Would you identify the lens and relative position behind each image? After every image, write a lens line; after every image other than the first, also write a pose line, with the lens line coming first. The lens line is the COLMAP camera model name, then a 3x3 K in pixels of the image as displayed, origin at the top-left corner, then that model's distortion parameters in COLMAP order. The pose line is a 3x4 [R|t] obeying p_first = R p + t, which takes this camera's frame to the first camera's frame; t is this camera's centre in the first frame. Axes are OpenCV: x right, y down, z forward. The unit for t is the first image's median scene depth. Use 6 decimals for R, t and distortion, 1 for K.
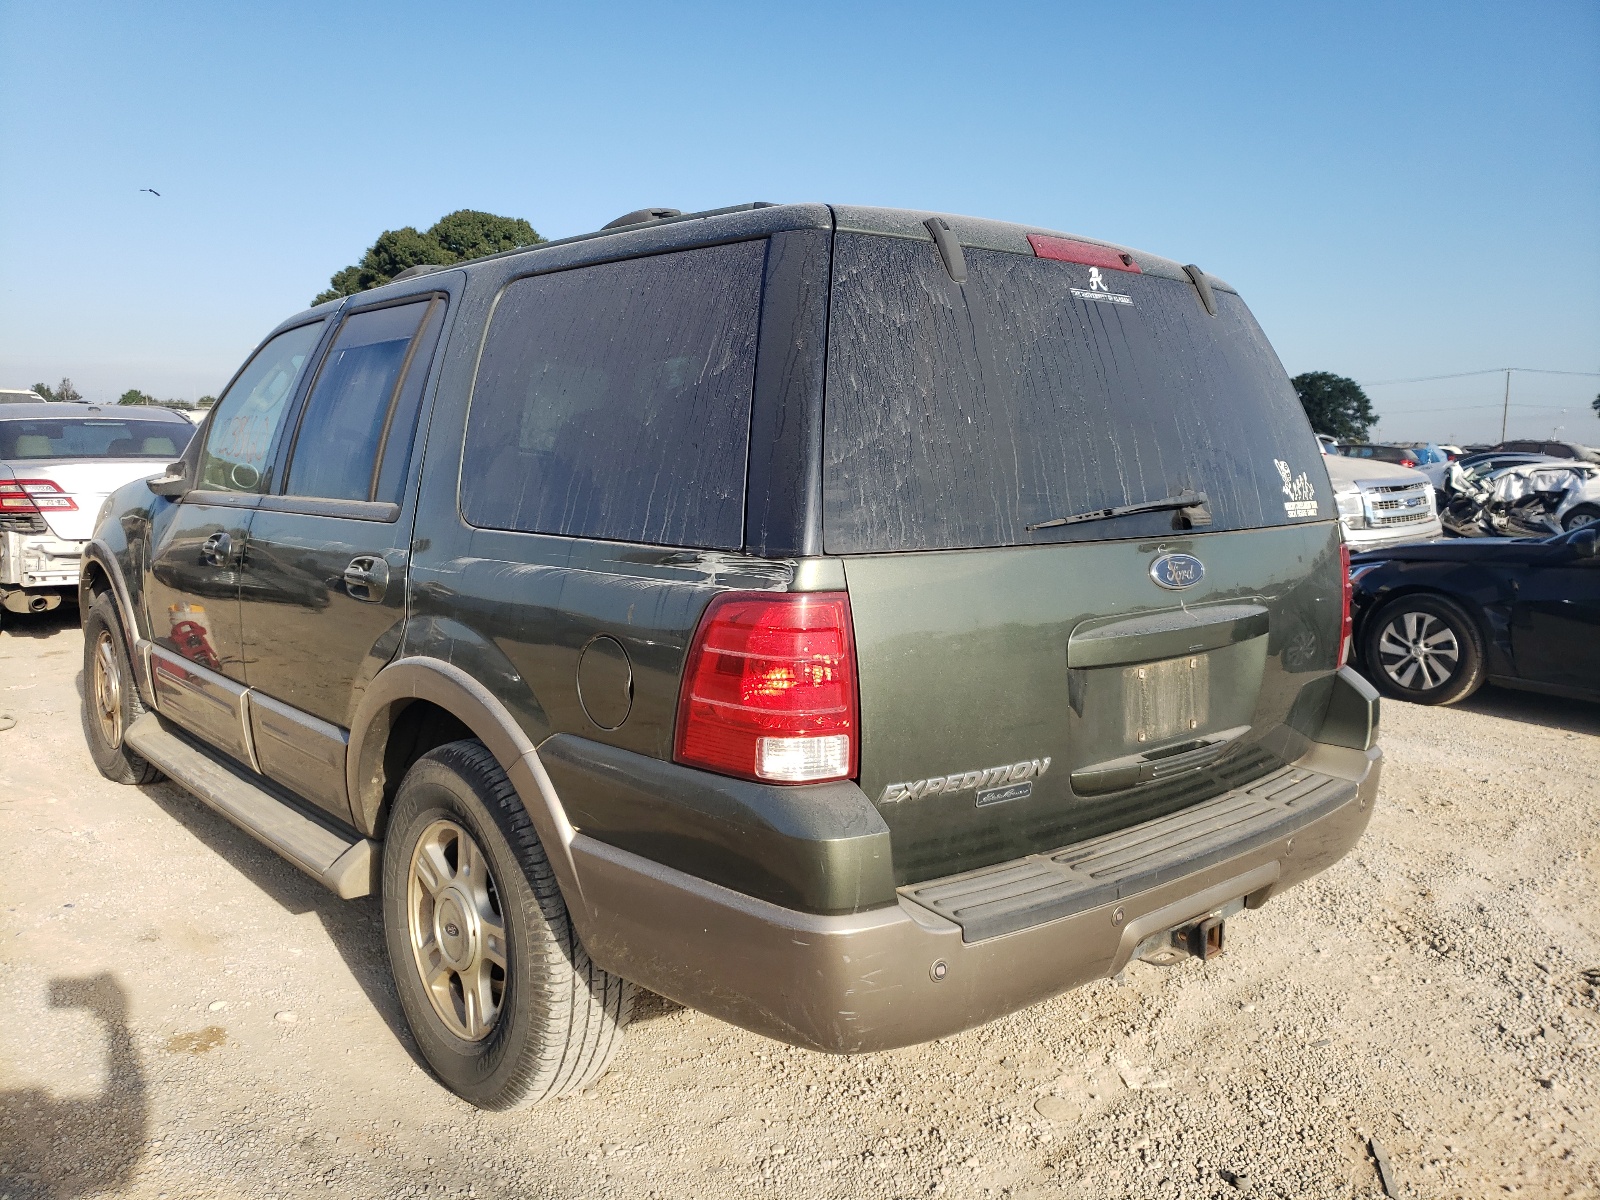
lens RADIAL K [[1220.5, 0, 800.5], [0, 1220.5, 599.7], [0, 0, 1]] dist [-0.014717, -0.014550]
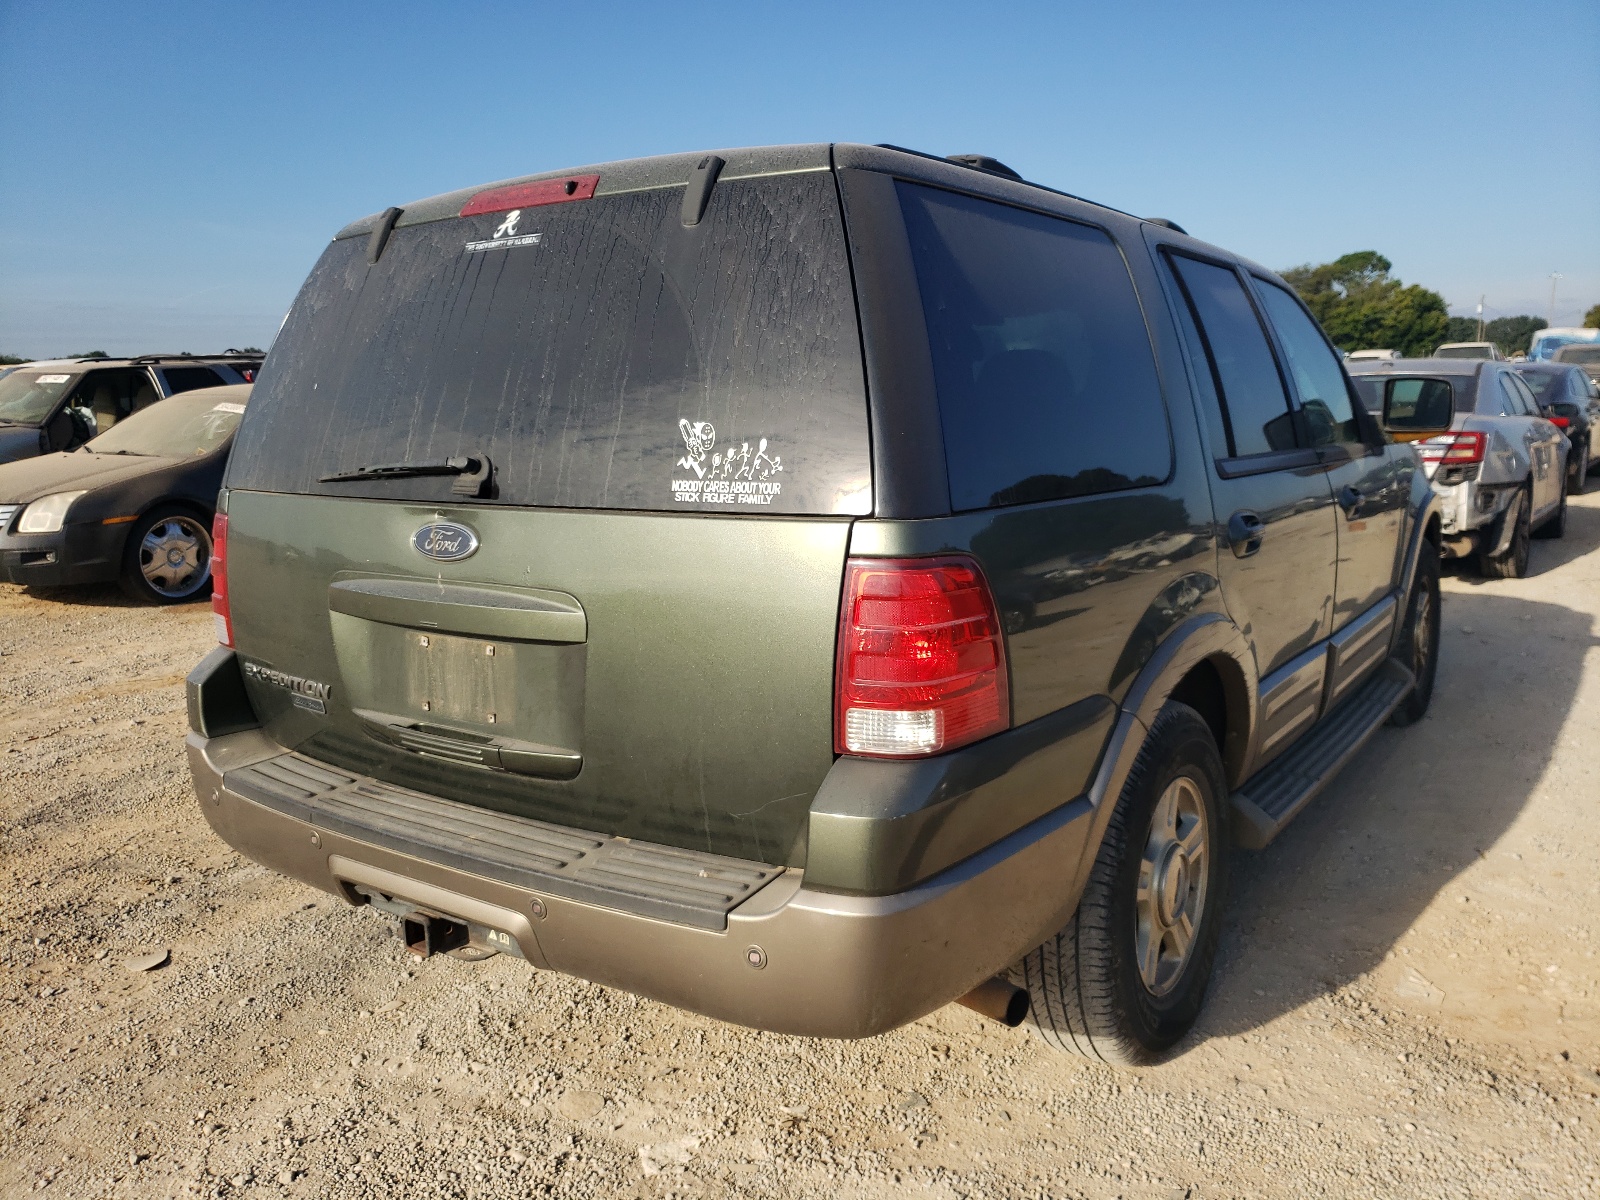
lens RADIAL K [[1220.5, 0, 800.5], [0, 1220.5, 600.3], [0, 0, 1]] dist [-0.014717, -0.014550]
pose [[0.285392, 0.146624, -0.947129, 1.244719], [-0.106071, 0.986990, 0.120833, -0.117202], [0.952523, 0.065979, 0.297232, 0.967370]]
